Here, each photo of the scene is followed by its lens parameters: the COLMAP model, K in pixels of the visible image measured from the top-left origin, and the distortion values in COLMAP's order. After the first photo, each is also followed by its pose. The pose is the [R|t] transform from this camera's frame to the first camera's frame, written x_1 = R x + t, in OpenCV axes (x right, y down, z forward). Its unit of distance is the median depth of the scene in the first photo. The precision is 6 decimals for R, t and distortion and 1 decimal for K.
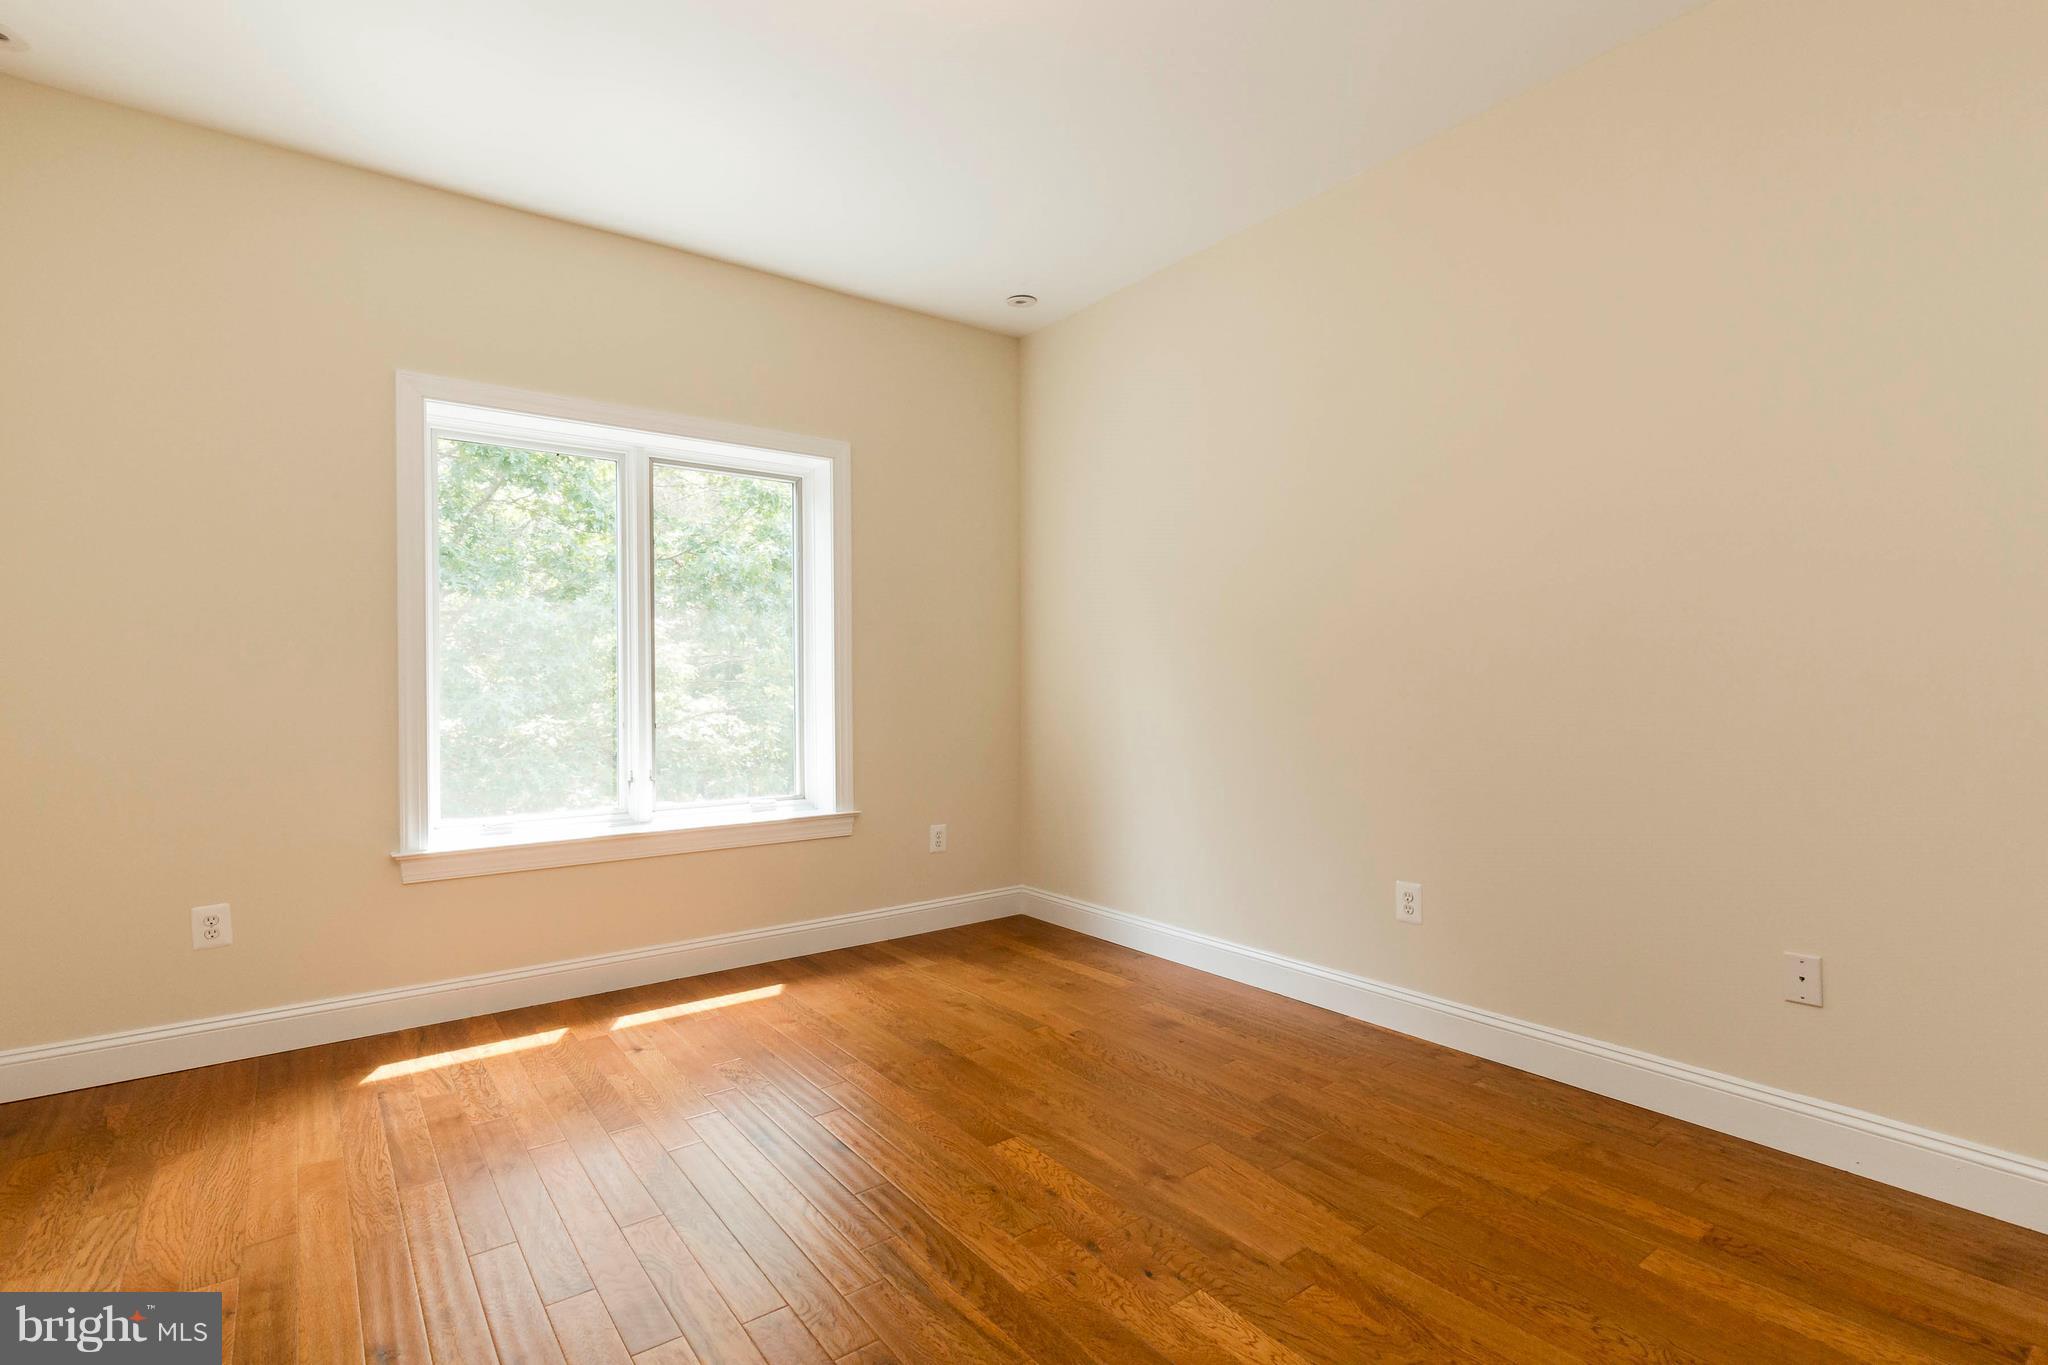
lens RADIAL K [[968.2, 0, 1024.0], [0, 968.2, 682.5], [0, 0, 1]] dist [0.016646, -0.000320]
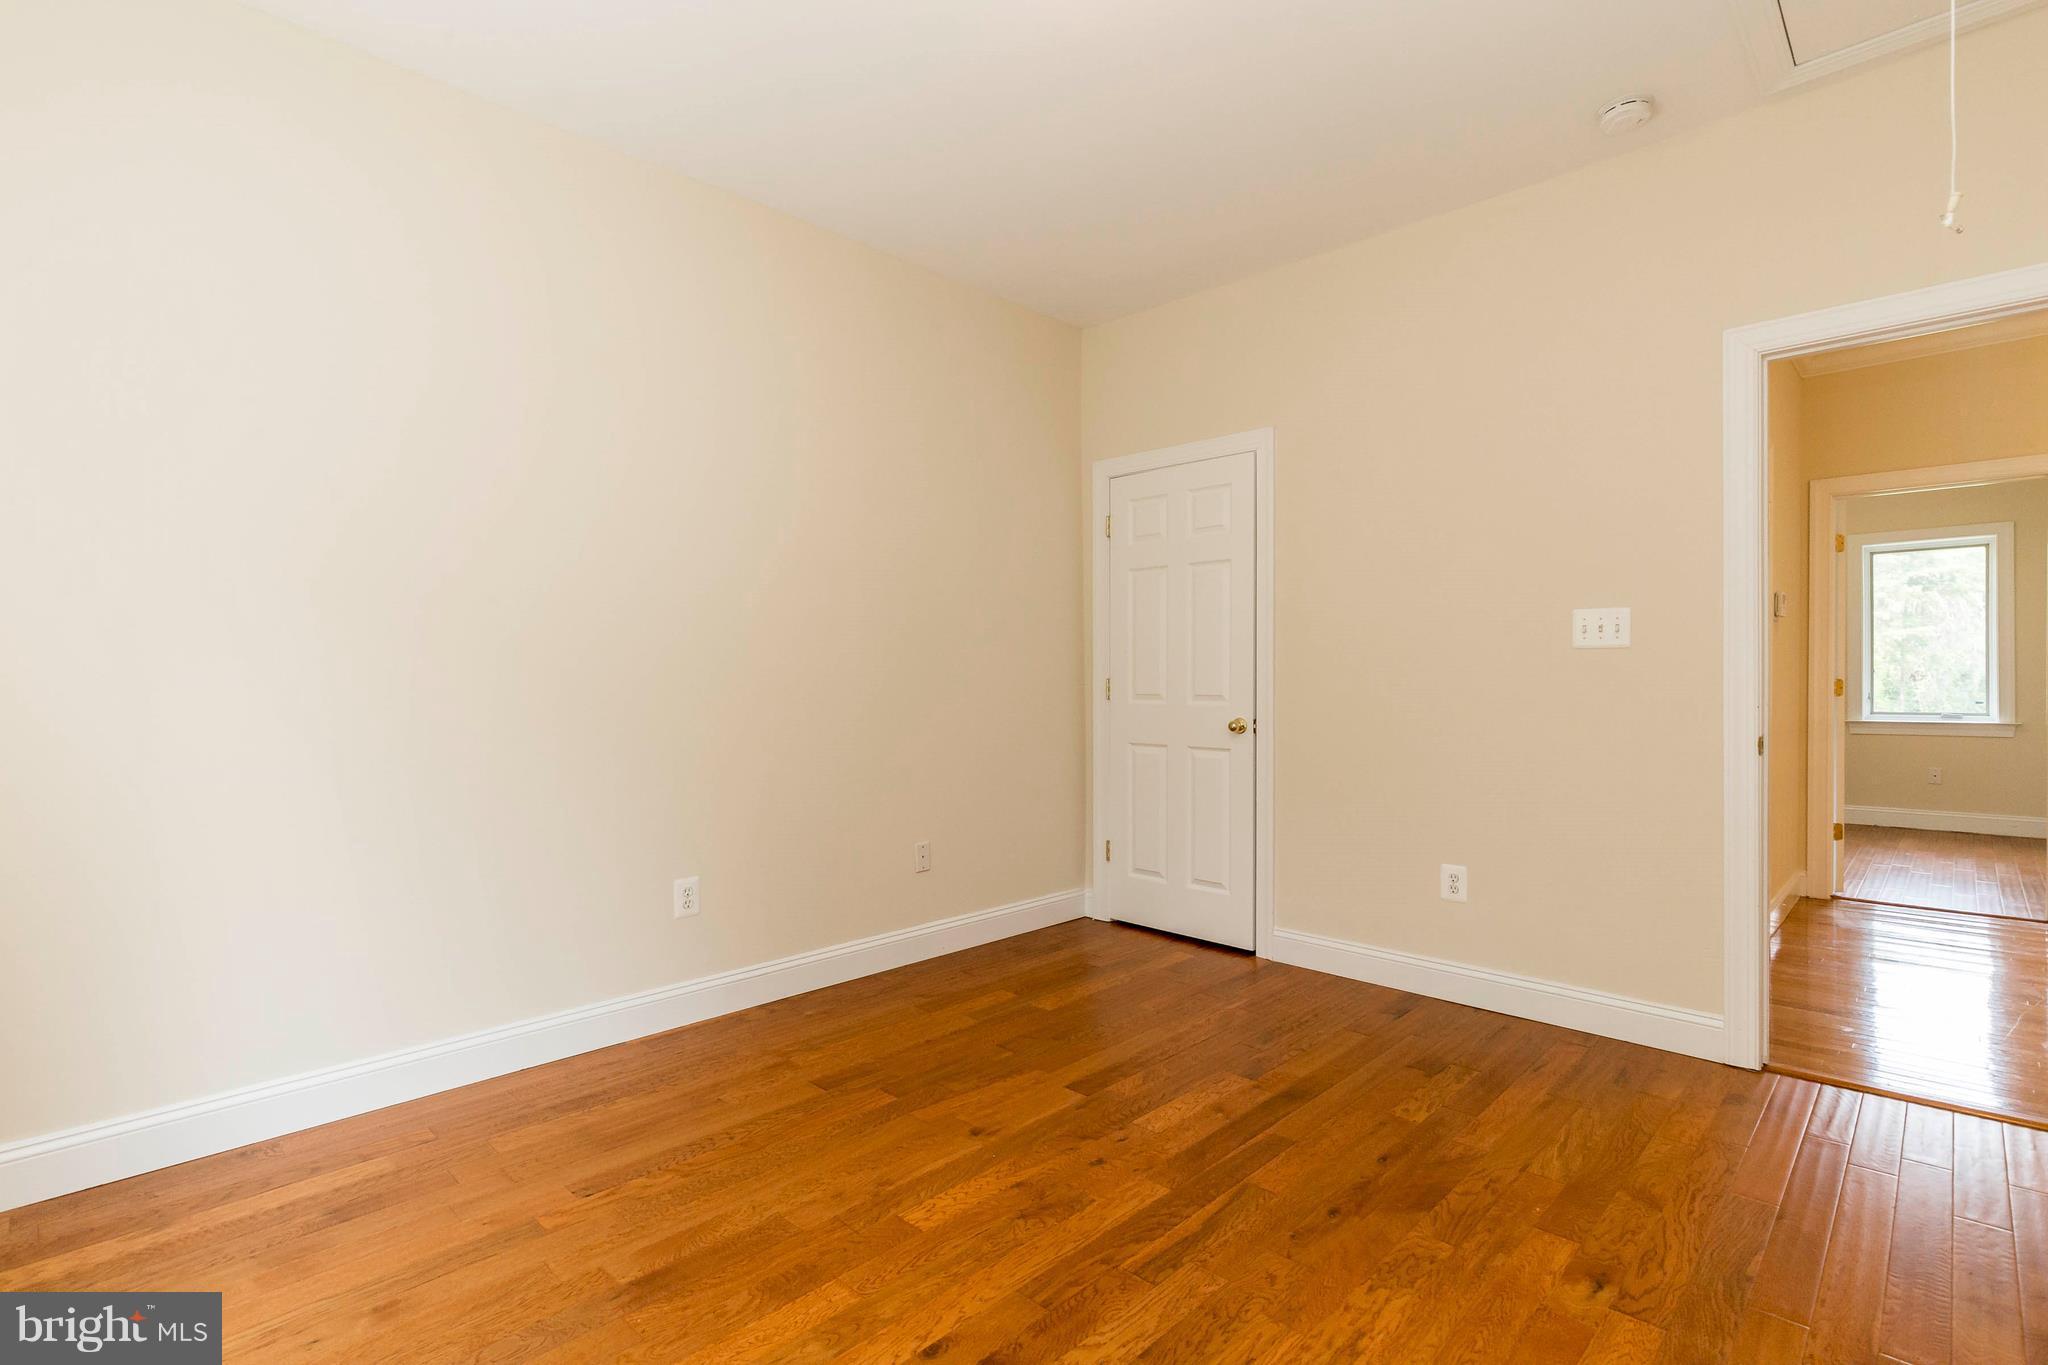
lens RADIAL K [[968.2, 0, 1024.0], [0, 968.2, 682.5], [0, 0, 1]] dist [0.016646, -0.000320]
pose [[-0.154839, 0.008622, 0.987902, -0.944966], [-0.000804, 0.999960, -0.008853, 0.007900], [-0.987939, -0.002165, -0.154826, 1.107356]]
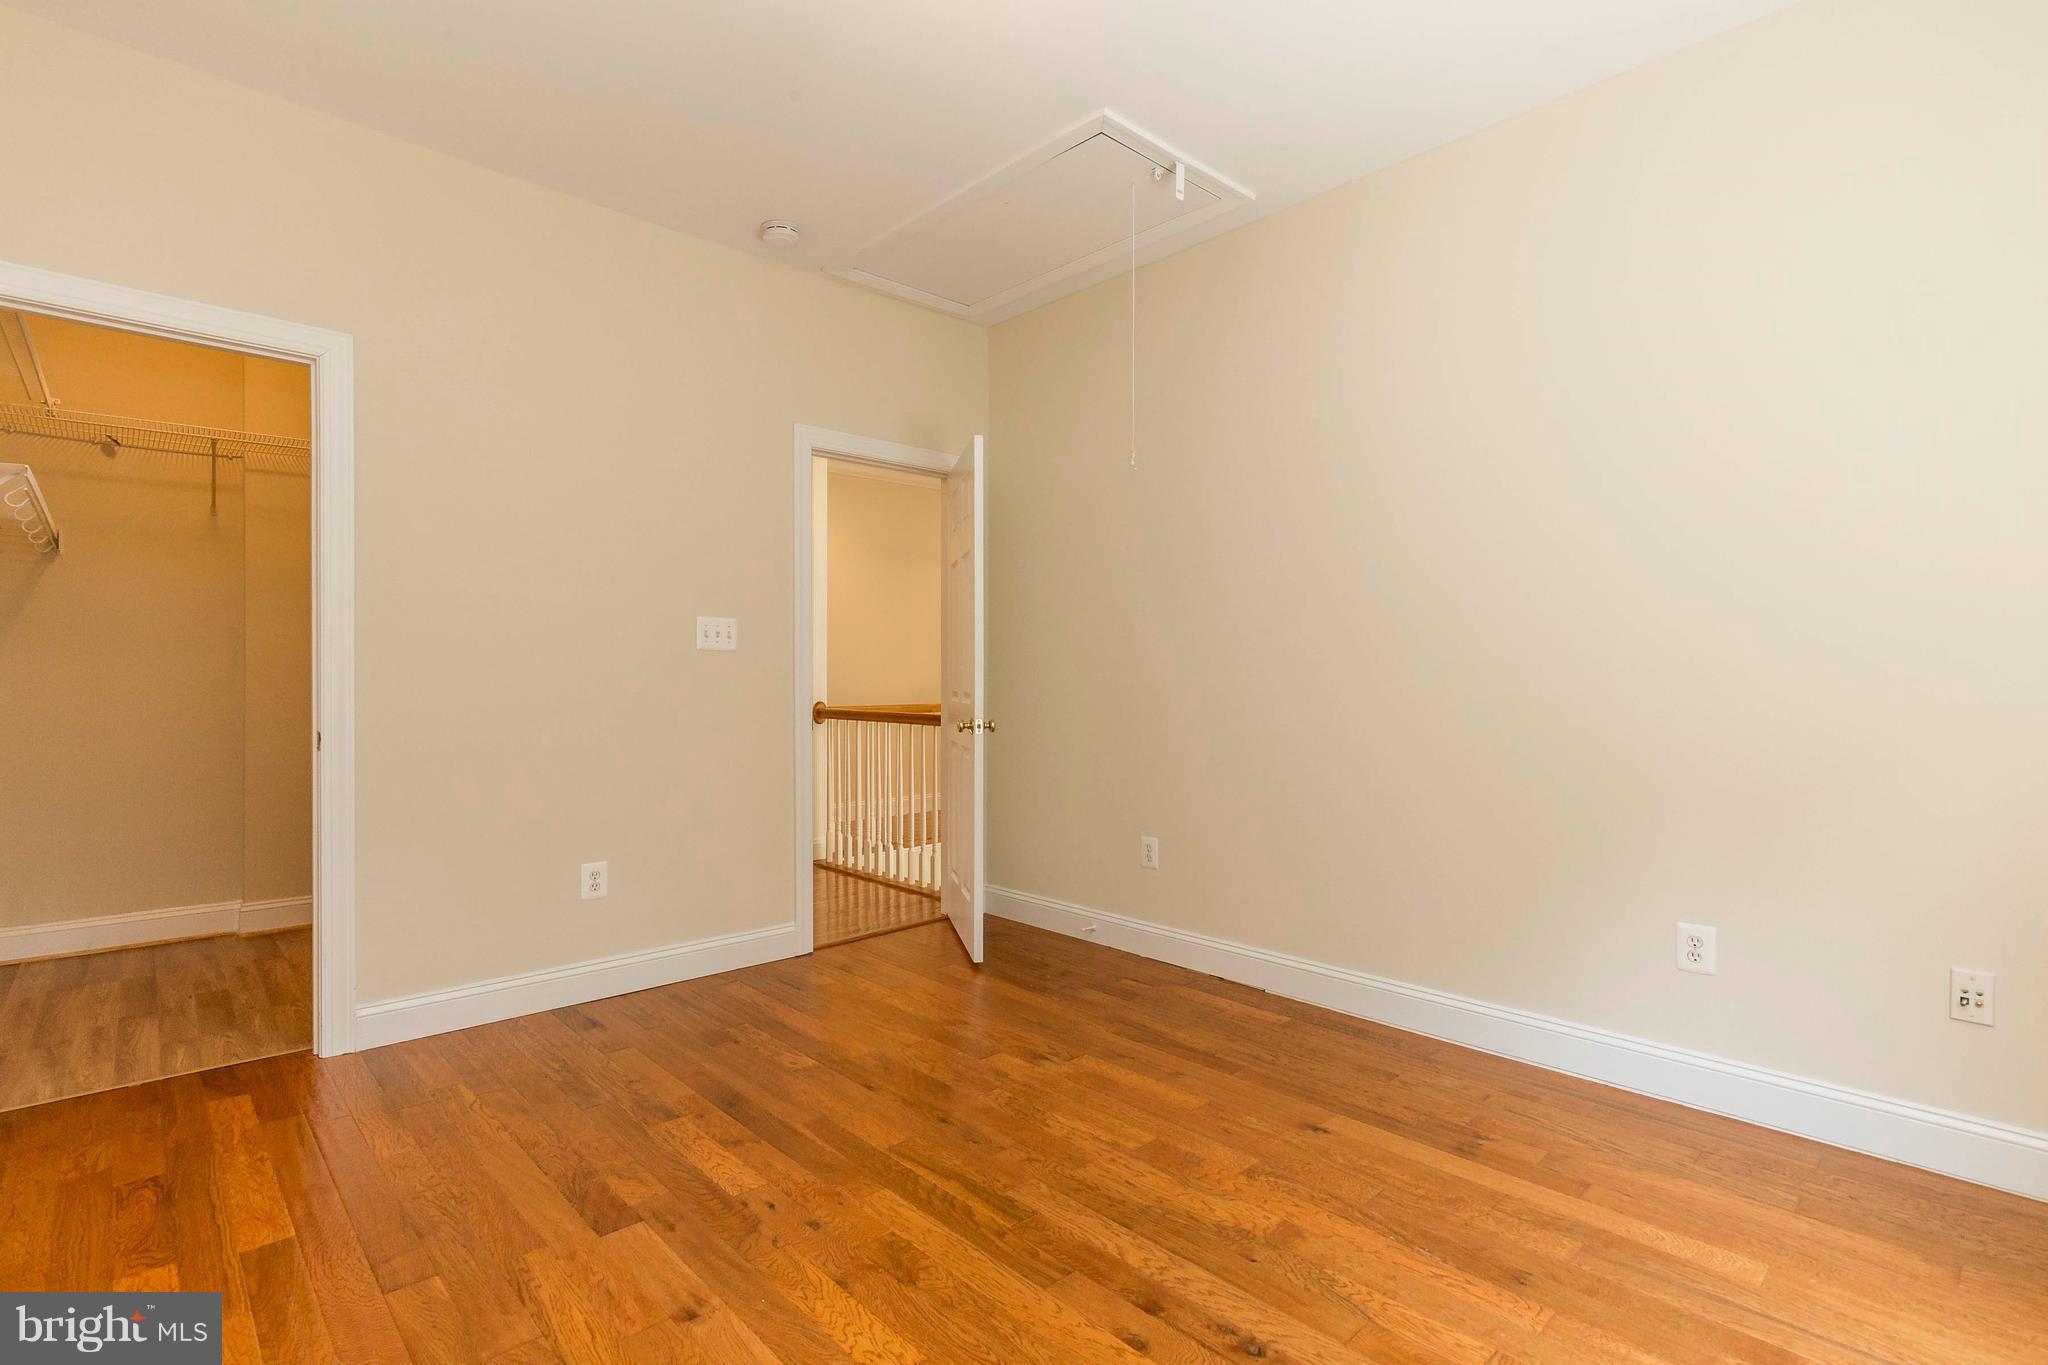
lens RADIAL K [[968.2, 0, 1024.0], [0, 968.2, 682.5], [0, 0, 1]] dist [0.016646, -0.000320]
pose [[-0.993949, 0.005817, -0.109688, -0.034709], [0.005745, 0.999983, 0.000974, 0.001931], [0.109692, 0.000338, -0.993966, 1.790529]]
